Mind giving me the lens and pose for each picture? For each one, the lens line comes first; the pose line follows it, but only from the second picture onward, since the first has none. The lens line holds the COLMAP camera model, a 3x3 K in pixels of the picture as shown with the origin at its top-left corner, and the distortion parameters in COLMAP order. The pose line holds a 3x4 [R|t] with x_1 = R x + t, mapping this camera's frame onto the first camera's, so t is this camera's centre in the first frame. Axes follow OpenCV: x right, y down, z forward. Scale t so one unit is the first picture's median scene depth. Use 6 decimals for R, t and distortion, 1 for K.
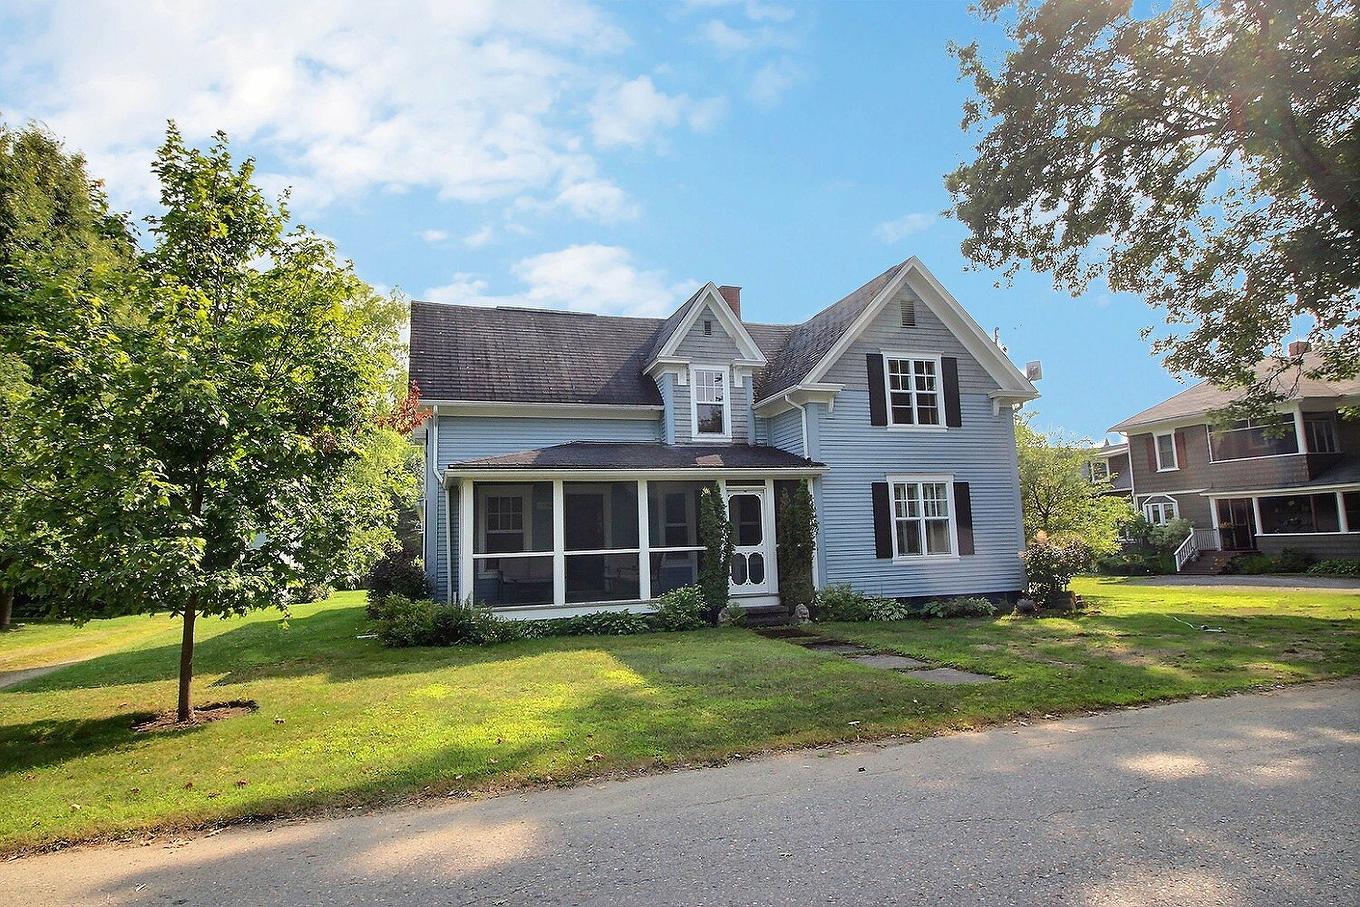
lens RADIAL K [[636.7, 0, 680.0], [0, 636.7, 436.6], [0, 0, 1]] dist [0.002385, -0.015267]
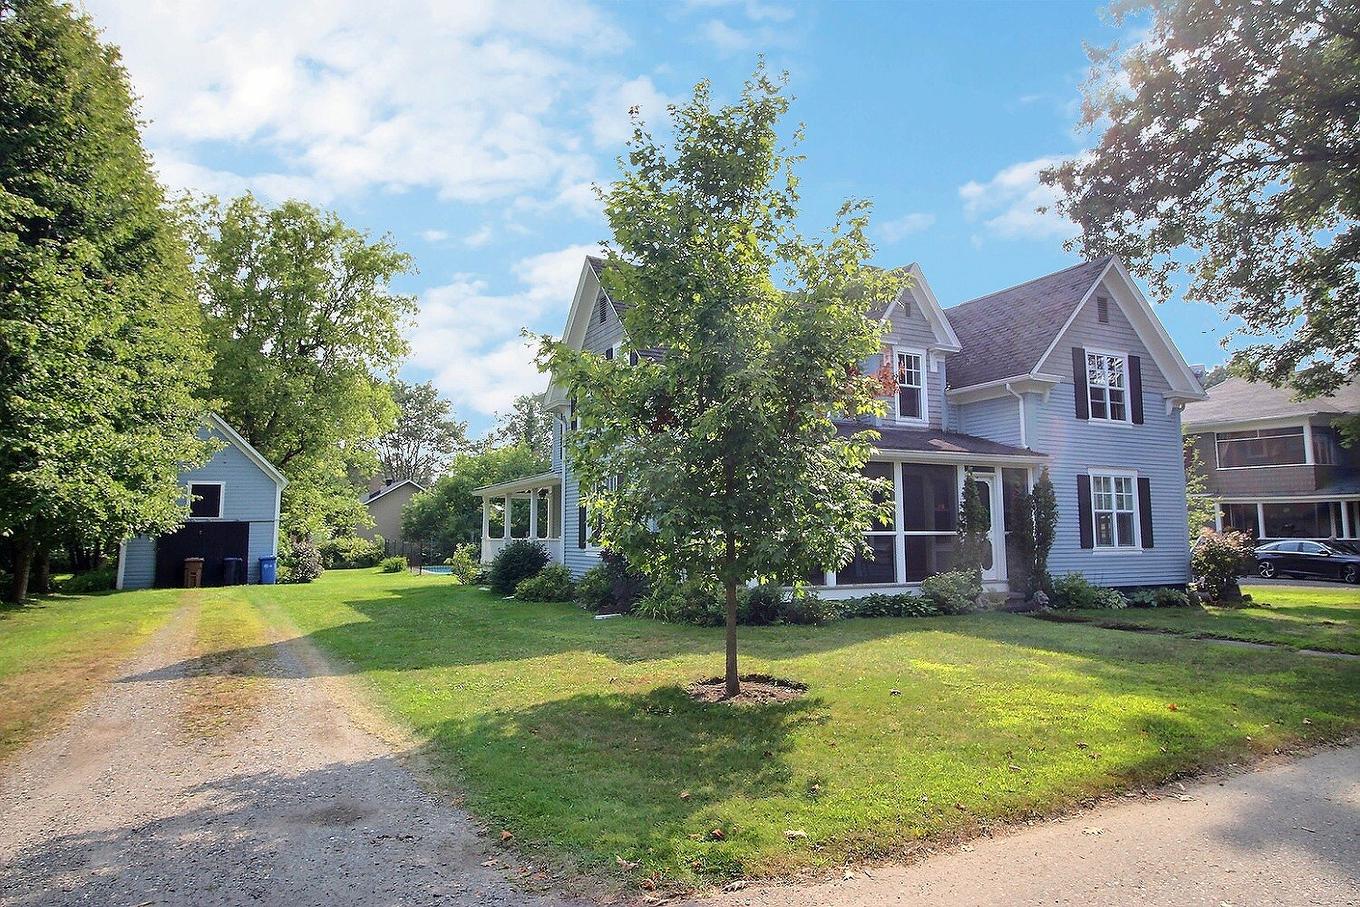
lens RADIAL K [[670.6, 0, 679.1], [0, 670.6, 428.9], [0, 0, 1]] dist [-0.000266, -0.031789]
pose [[0.992683, 0.050577, 0.109645, -0.436086], [-0.052132, 0.998576, 0.011361, 0.020281], [-0.108914, -0.016994, 0.993906, 0.010372]]
